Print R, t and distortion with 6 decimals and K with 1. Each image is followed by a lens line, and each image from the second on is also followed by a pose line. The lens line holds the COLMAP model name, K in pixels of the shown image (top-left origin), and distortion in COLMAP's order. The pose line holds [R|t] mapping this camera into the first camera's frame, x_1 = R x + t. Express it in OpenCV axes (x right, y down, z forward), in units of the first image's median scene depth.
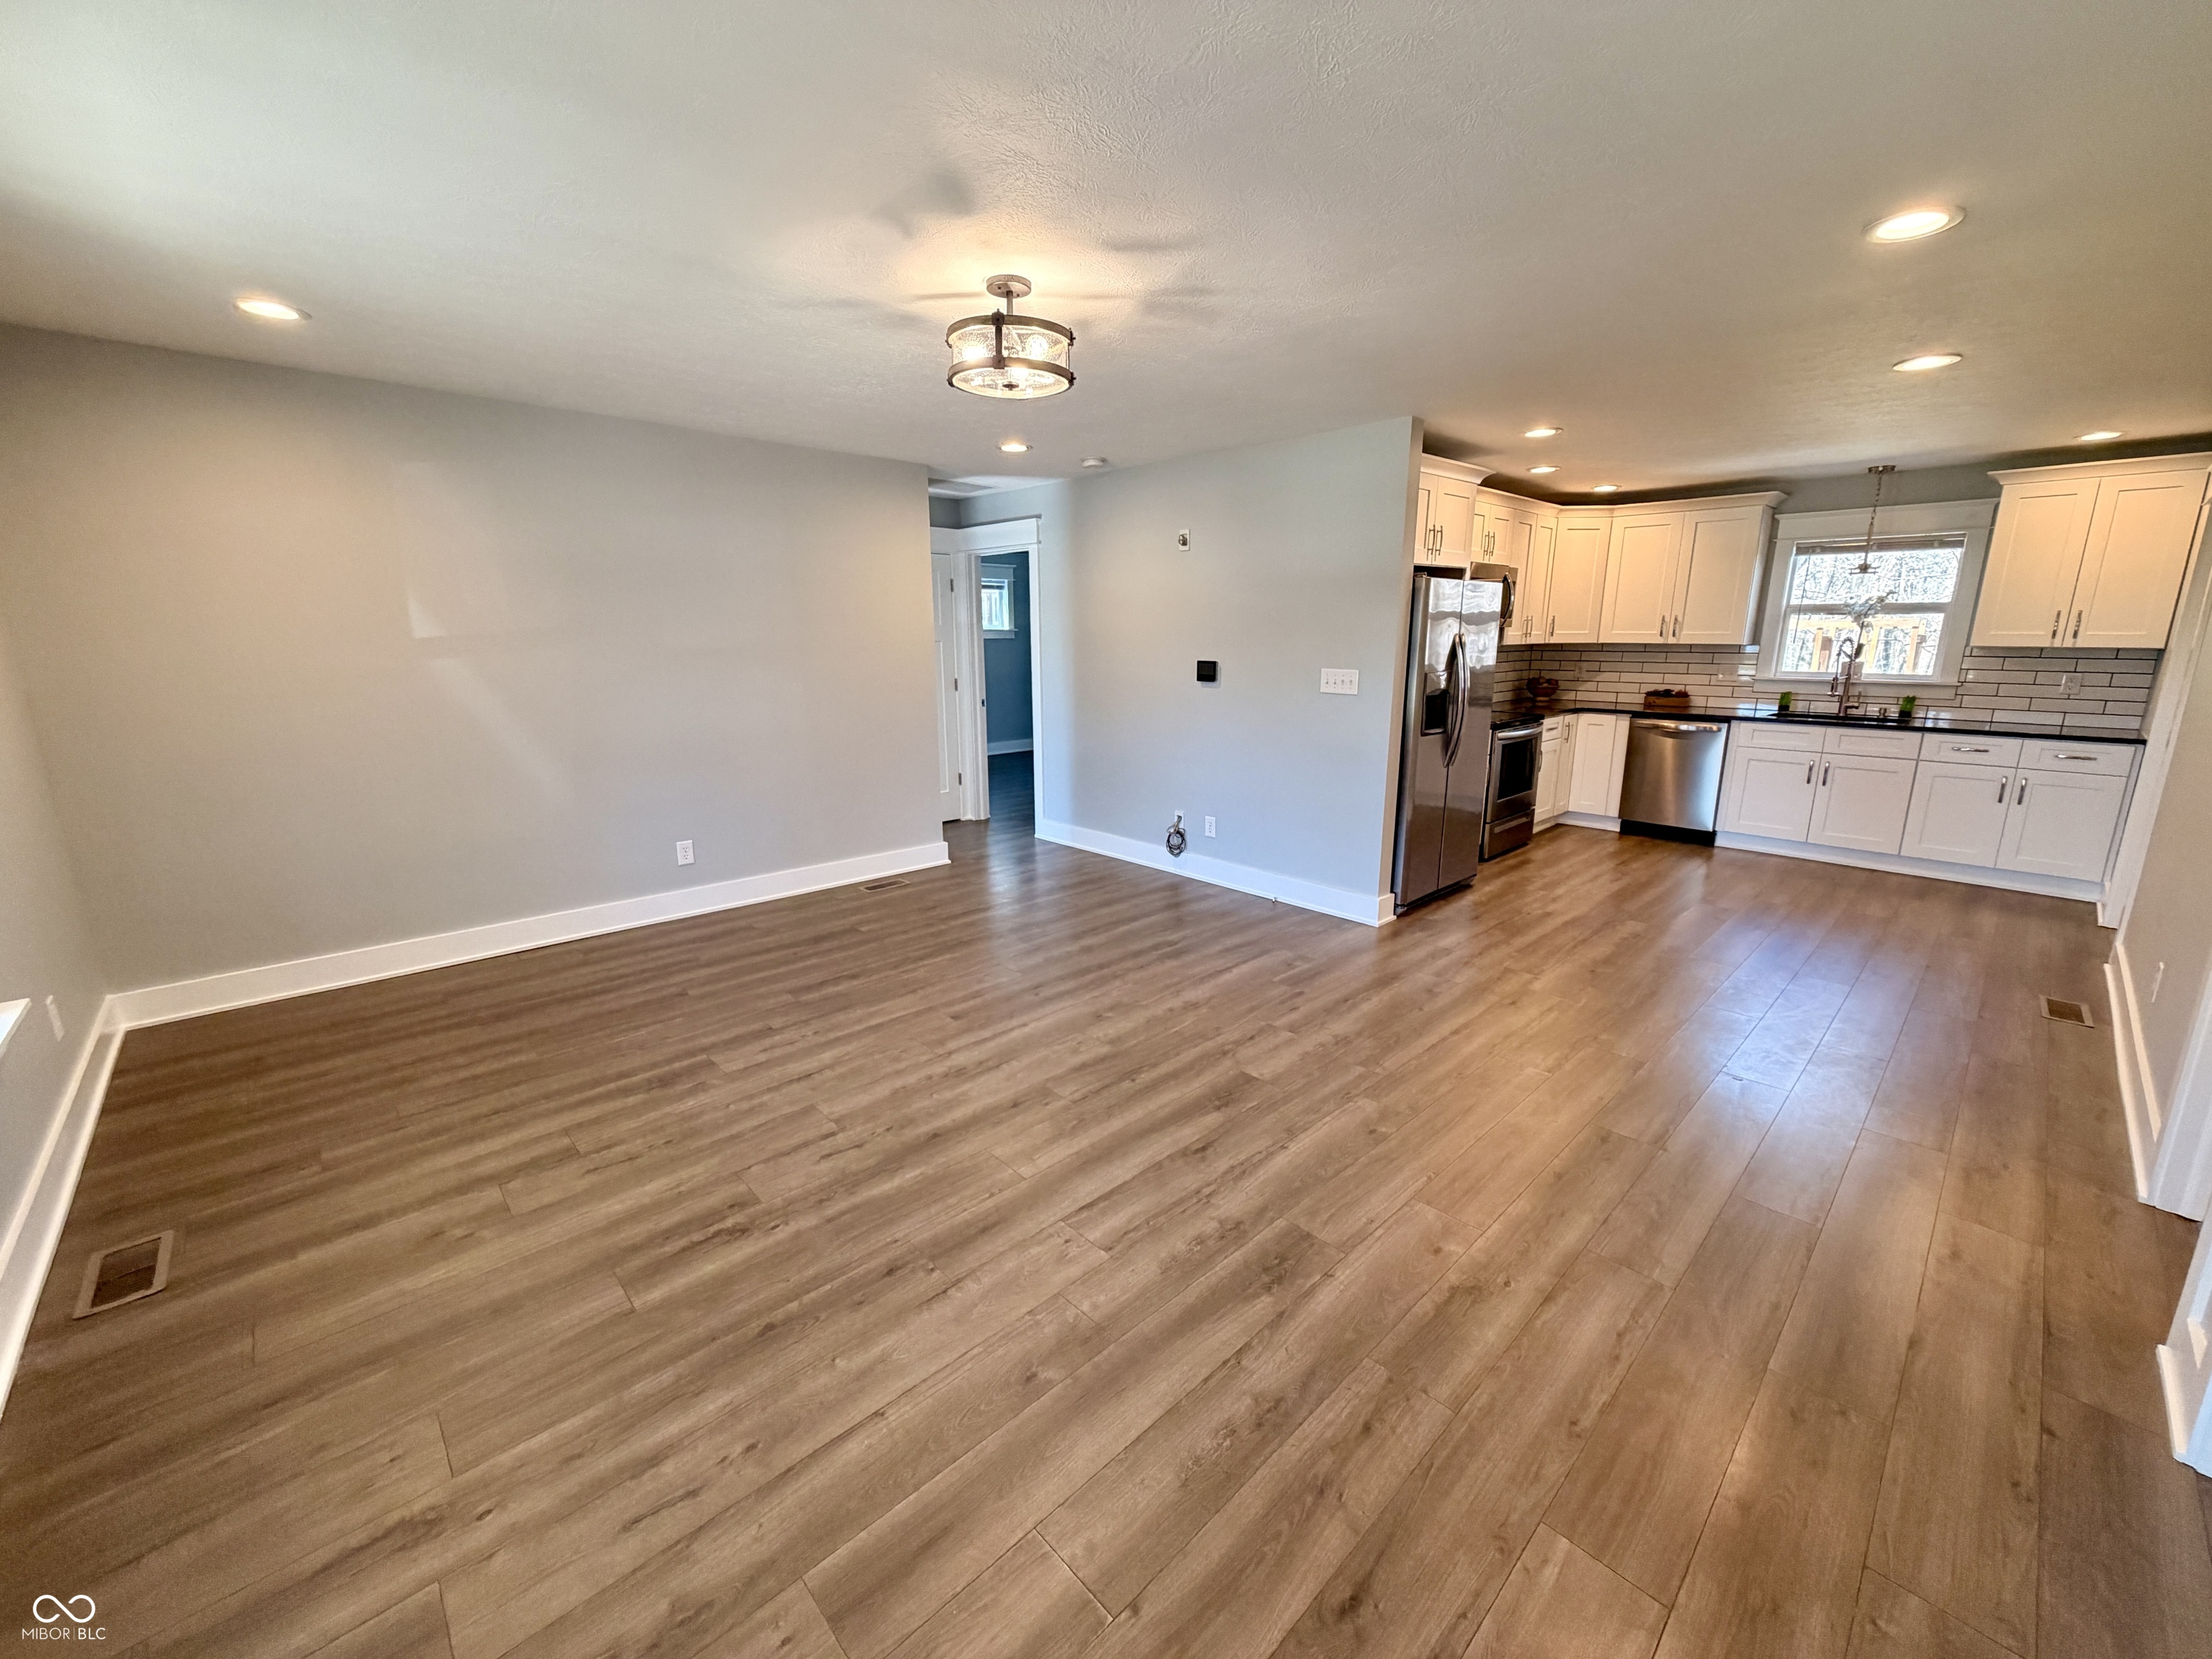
lens RADIAL K [[880.5, 0, 1111.5], [0, 880.5, 827.7], [0, 0, 1]] dist [0.000555, 0.000187]
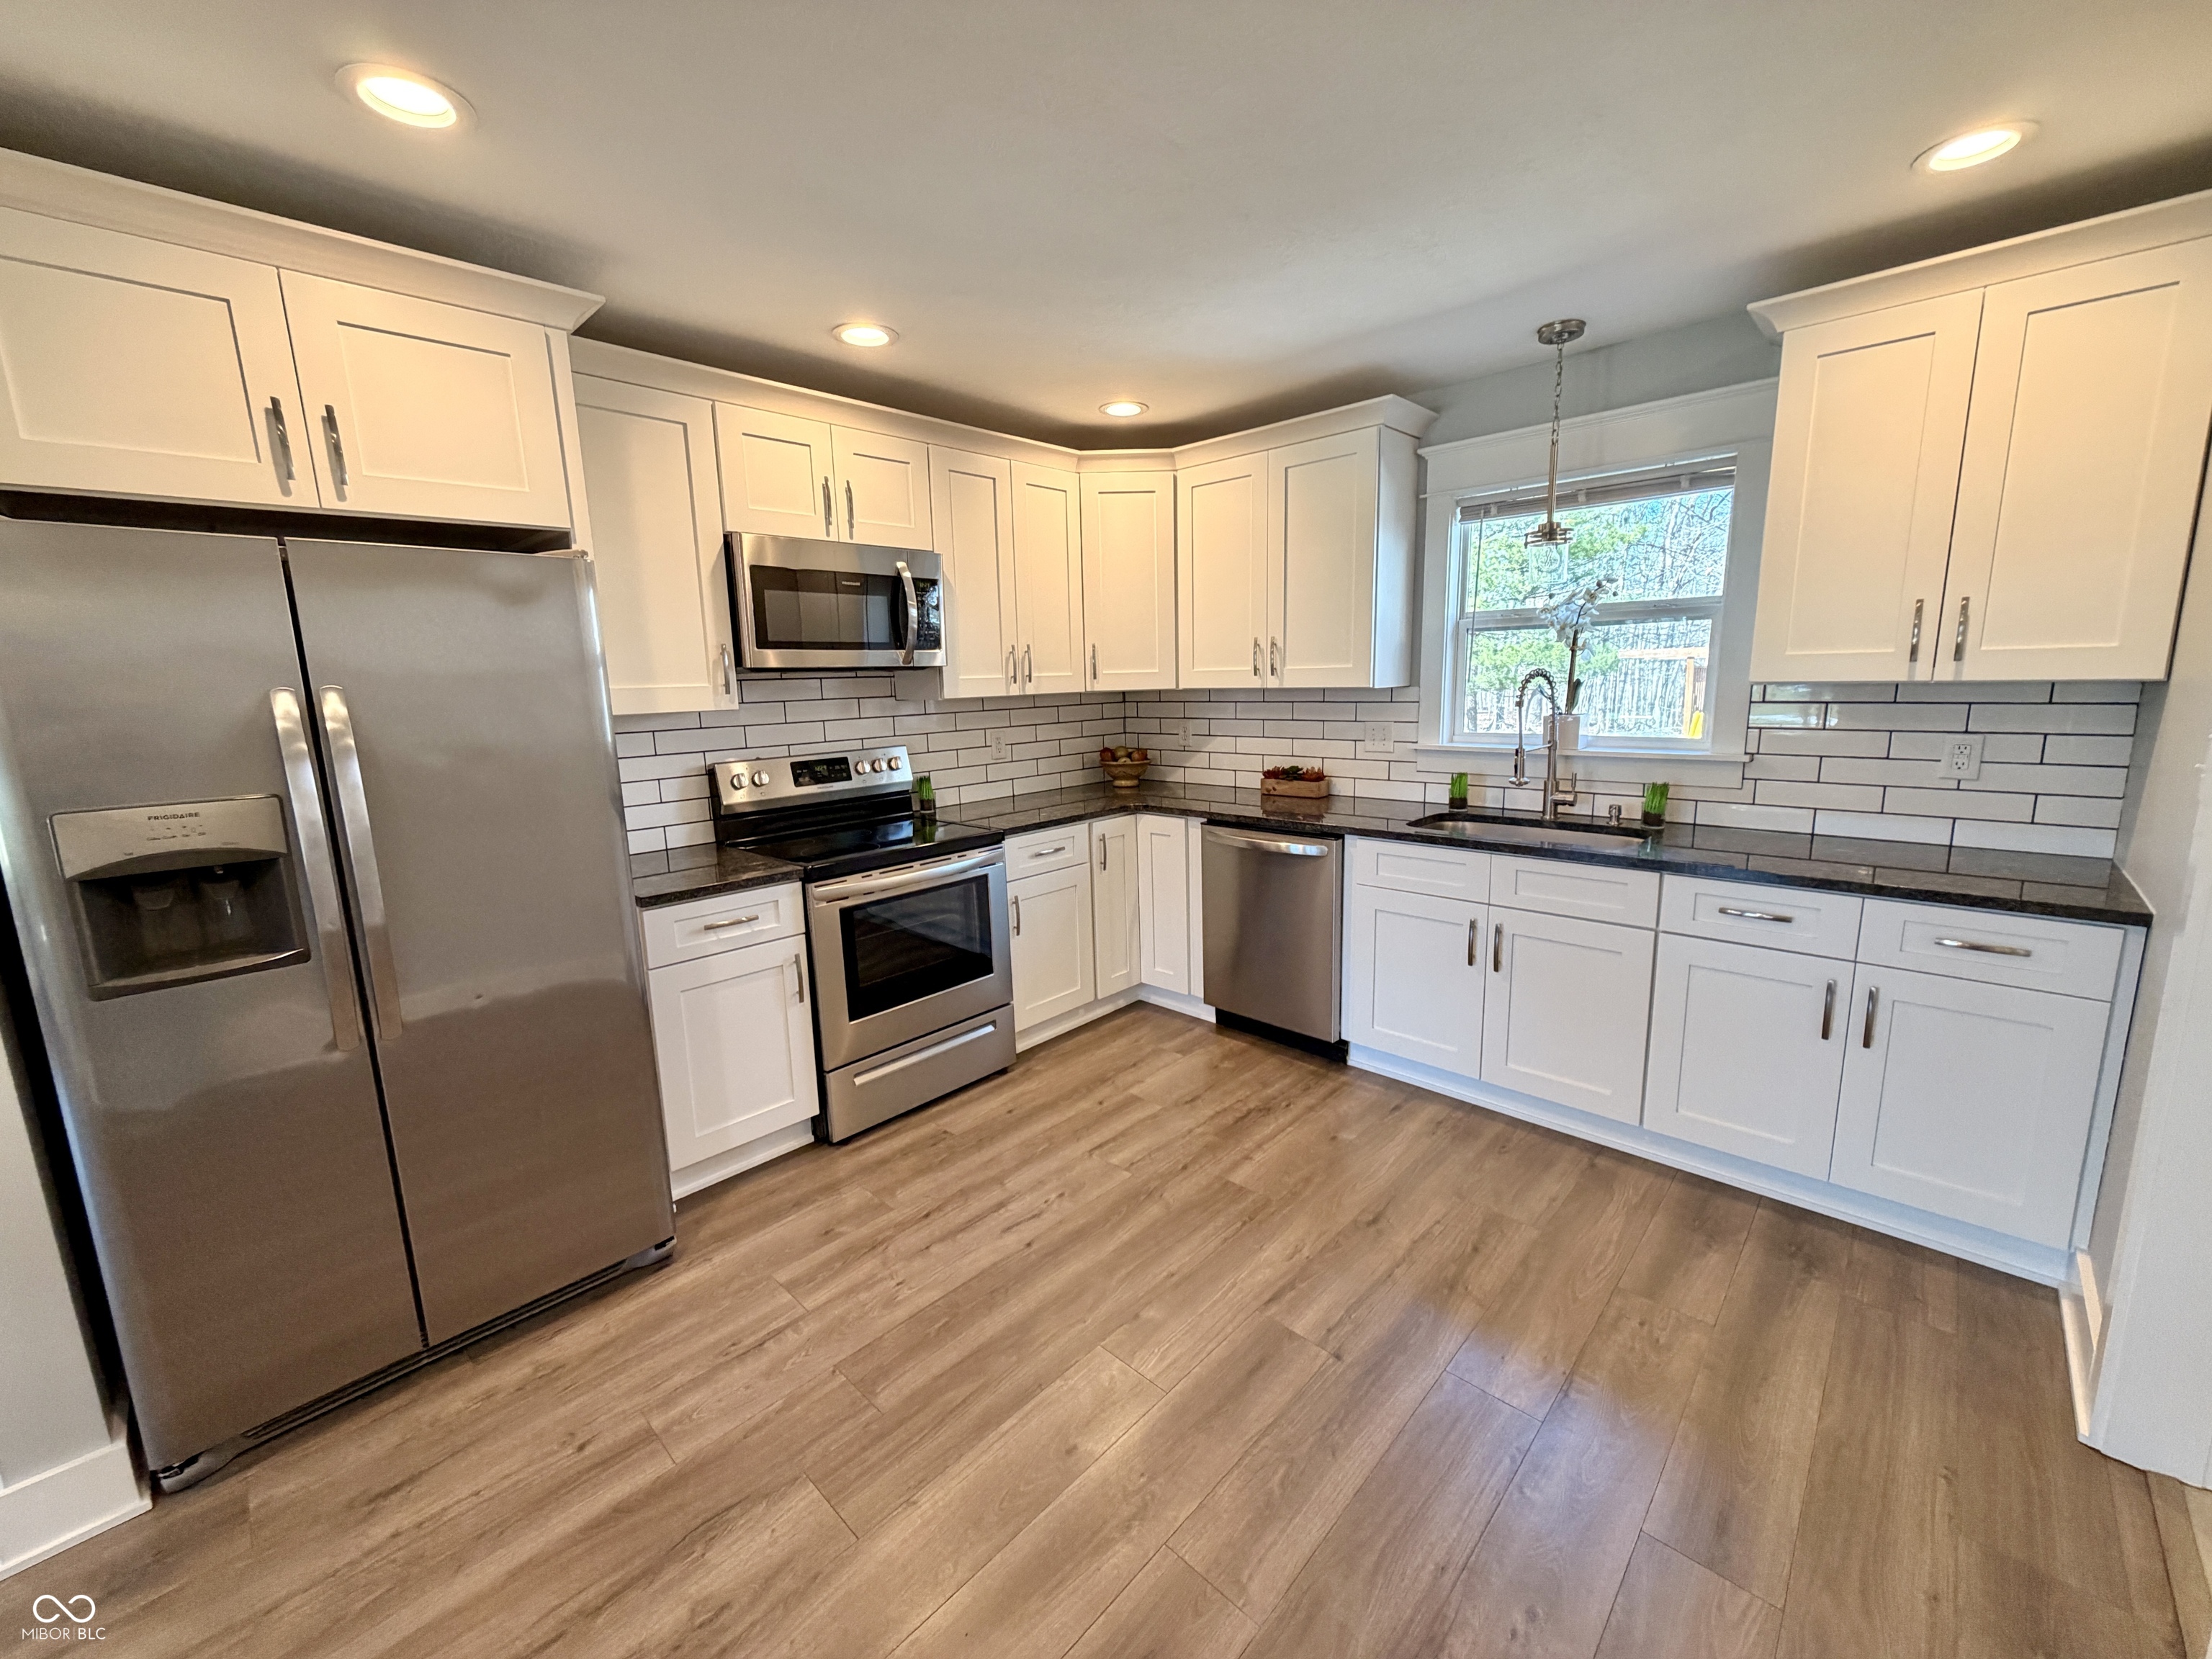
lens RADIAL K [[880.5, 0, 1111.5], [0, 880.5, 827.7], [0, 0, 1]] dist [0.000555, 0.000187]
pose [[0.998499, -0.033349, 0.043457, 0.544480], [0.035434, 0.998213, -0.048115, -0.105471], [-0.041775, 0.049583, 0.997896, 0.489214]]
